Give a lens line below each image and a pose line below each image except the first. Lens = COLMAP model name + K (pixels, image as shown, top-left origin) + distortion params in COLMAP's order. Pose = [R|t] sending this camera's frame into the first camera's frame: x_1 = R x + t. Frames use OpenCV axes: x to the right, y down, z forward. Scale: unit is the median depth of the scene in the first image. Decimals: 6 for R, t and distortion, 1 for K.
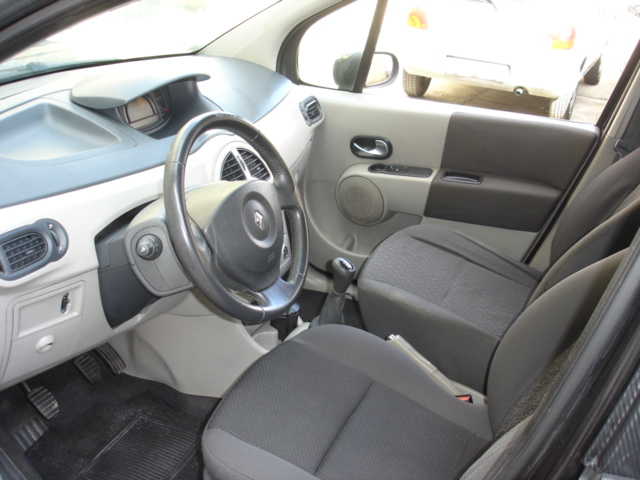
lens RADIAL K [[727.8, 0, 320.0], [0, 727.8, 240.0], [0, 0, 1]] dist [-0.006946, -0.306631]
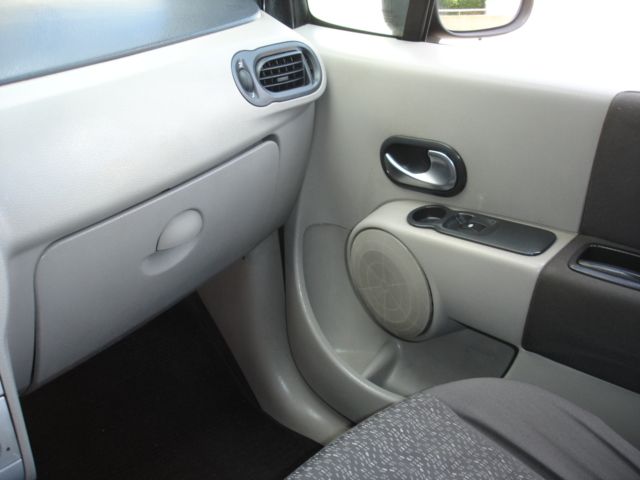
lens RADIAL K [[727.8, 0, 320.0], [0, 727.8, 240.0], [0, 0, 1]] dist [-0.006946, -0.306631]
pose [[0.935796, 0.114144, -0.333551, 0.165988], [-0.112231, 0.993366, 0.025067, -0.090229], [0.334200, 0.013977, 0.942399, 0.590661]]
